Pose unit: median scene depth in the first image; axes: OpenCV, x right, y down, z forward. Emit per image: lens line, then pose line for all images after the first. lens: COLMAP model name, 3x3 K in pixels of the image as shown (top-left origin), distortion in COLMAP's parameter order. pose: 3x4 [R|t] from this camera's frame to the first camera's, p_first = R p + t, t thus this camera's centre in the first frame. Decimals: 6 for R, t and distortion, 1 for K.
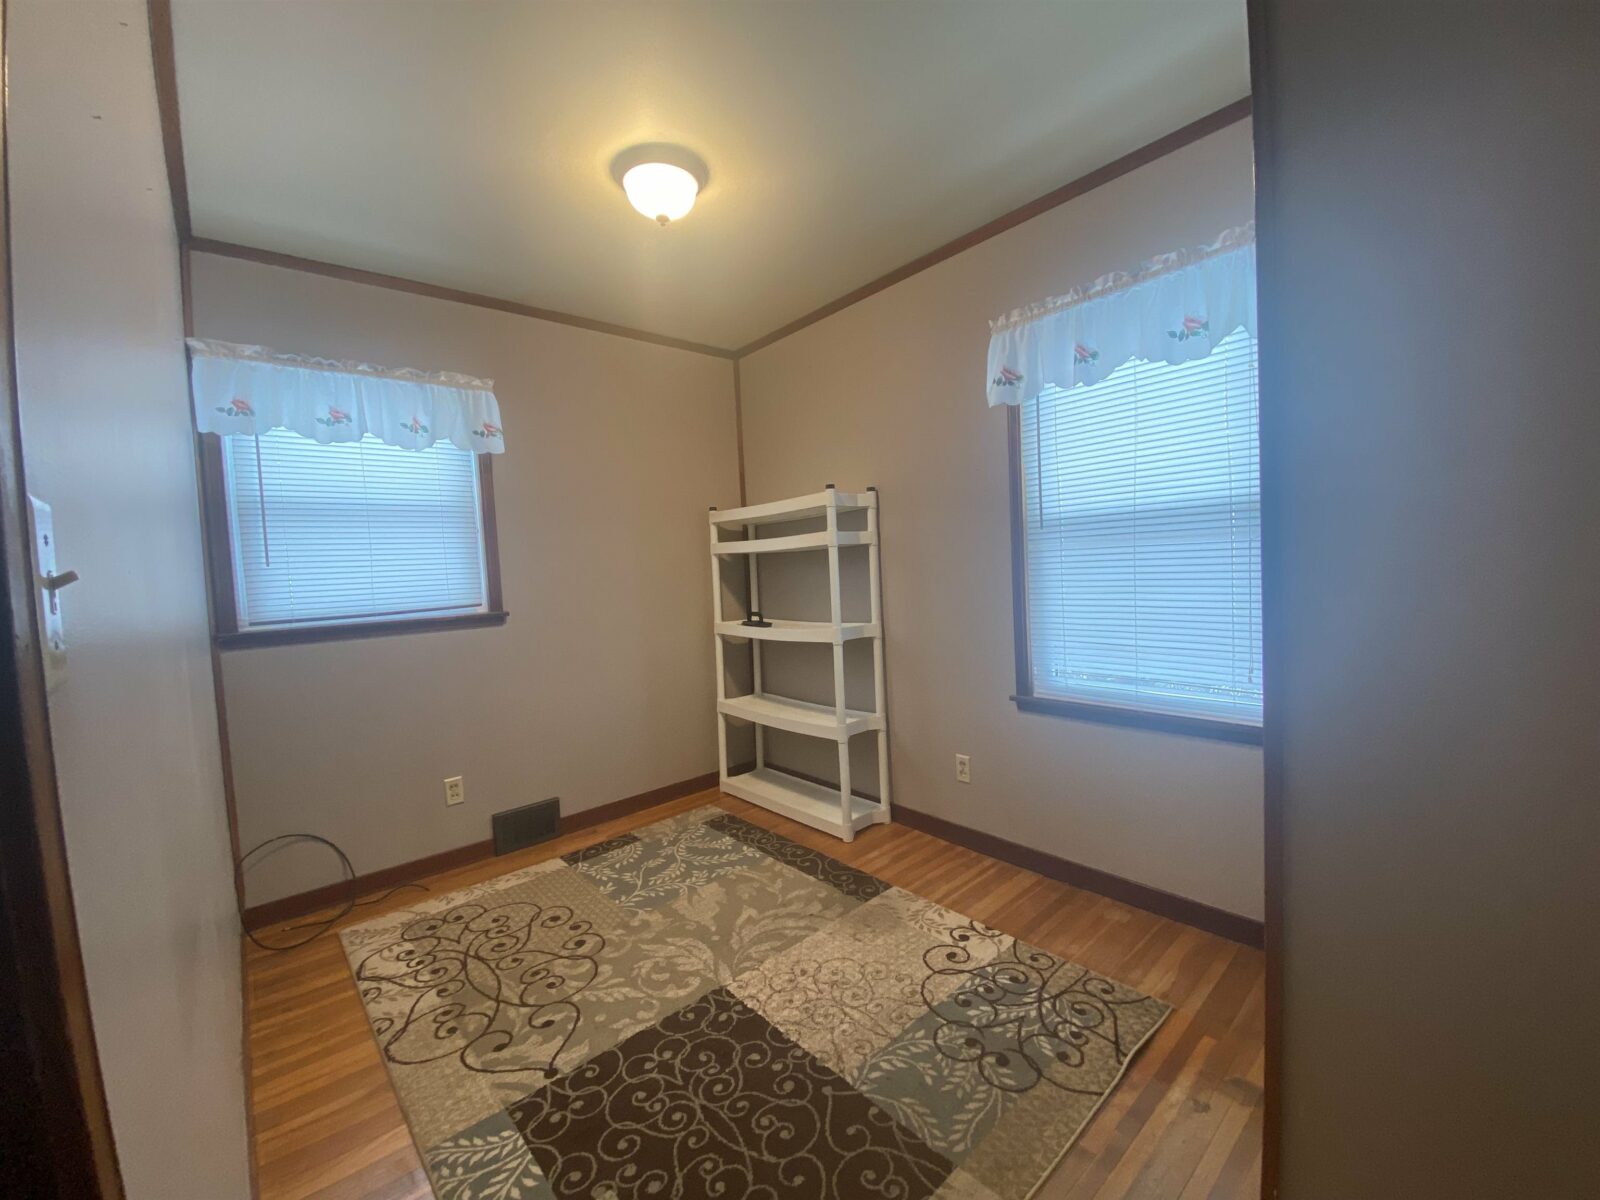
lens RADIAL K [[639.7, 0, 806.6], [0, 639.7, 596.9], [0, 0, 1]] dist [-0.009811, -0.004807]
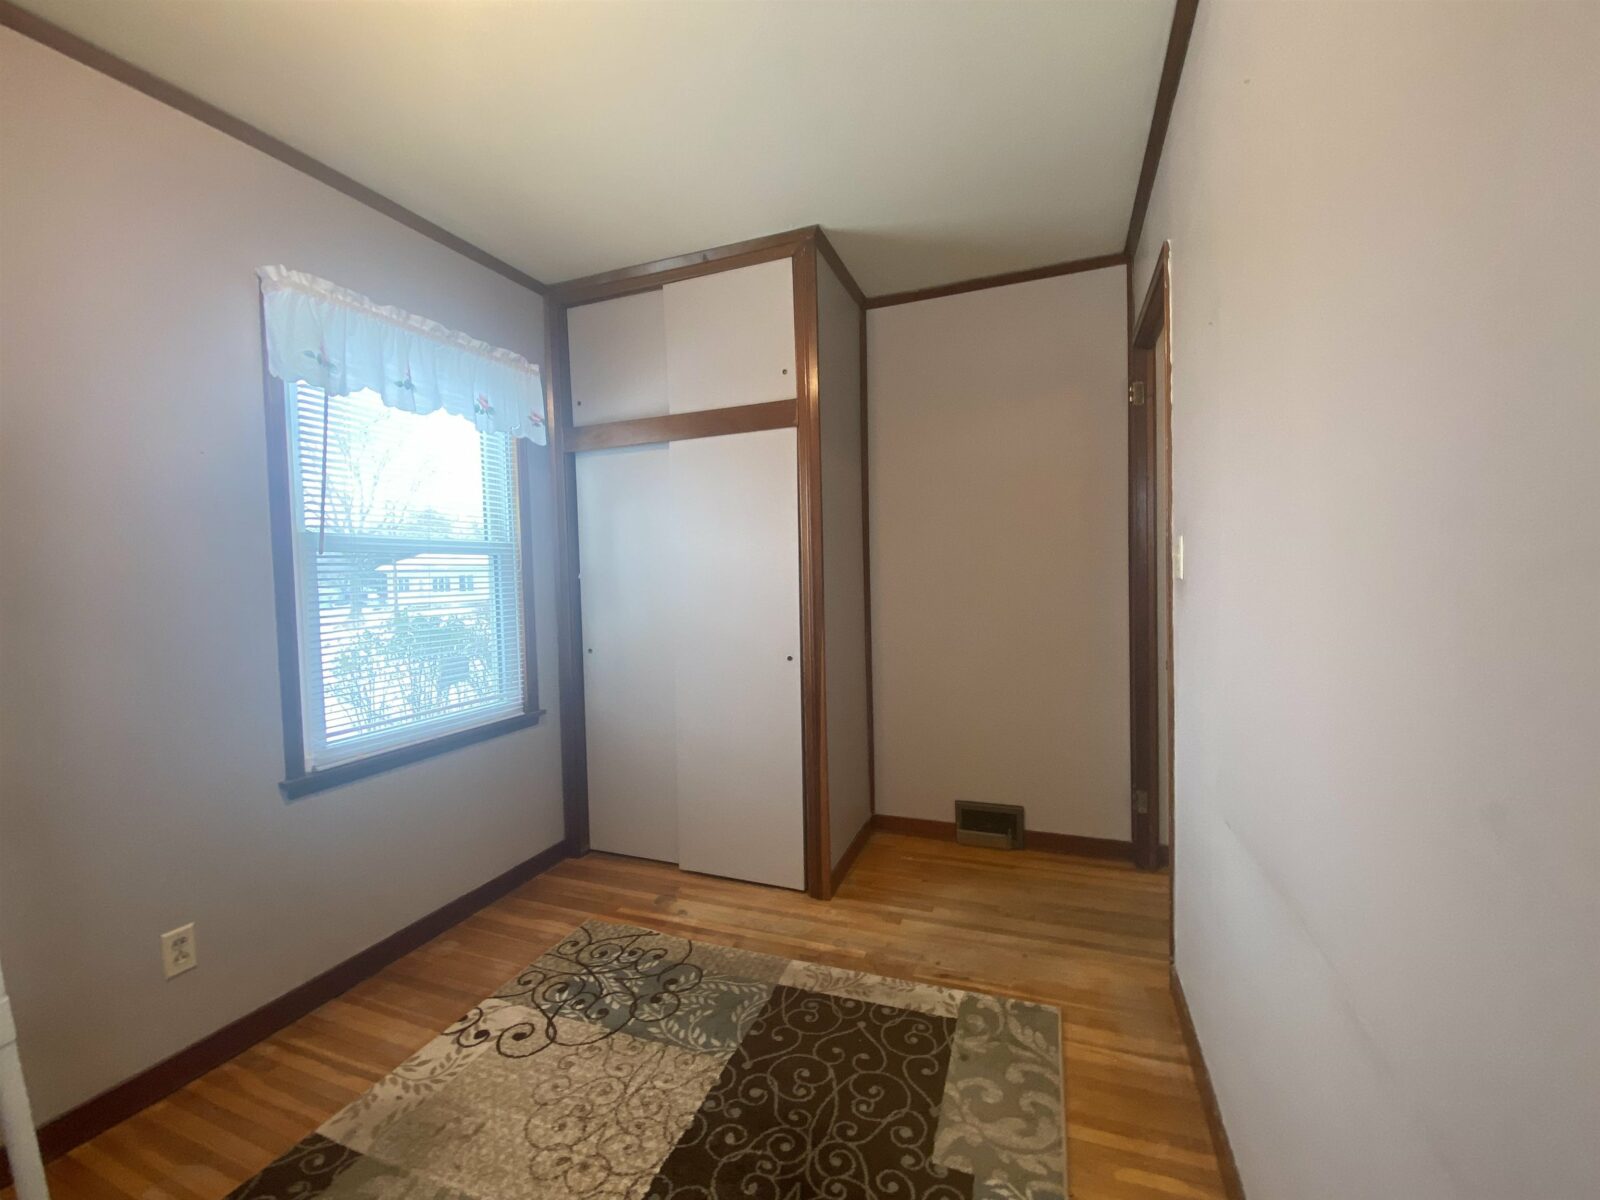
lens RADIAL K [[639.7, 0, 804.8], [0, 639.7, 595.8], [0, 0, 1]] dist [-0.009811, -0.004807]
pose [[-0.452102, 0.029270, 0.891486, -0.961644], [0.099767, 0.994849, 0.017931, -0.013804], [-0.886369, 0.097048, -0.452694, 1.292155]]
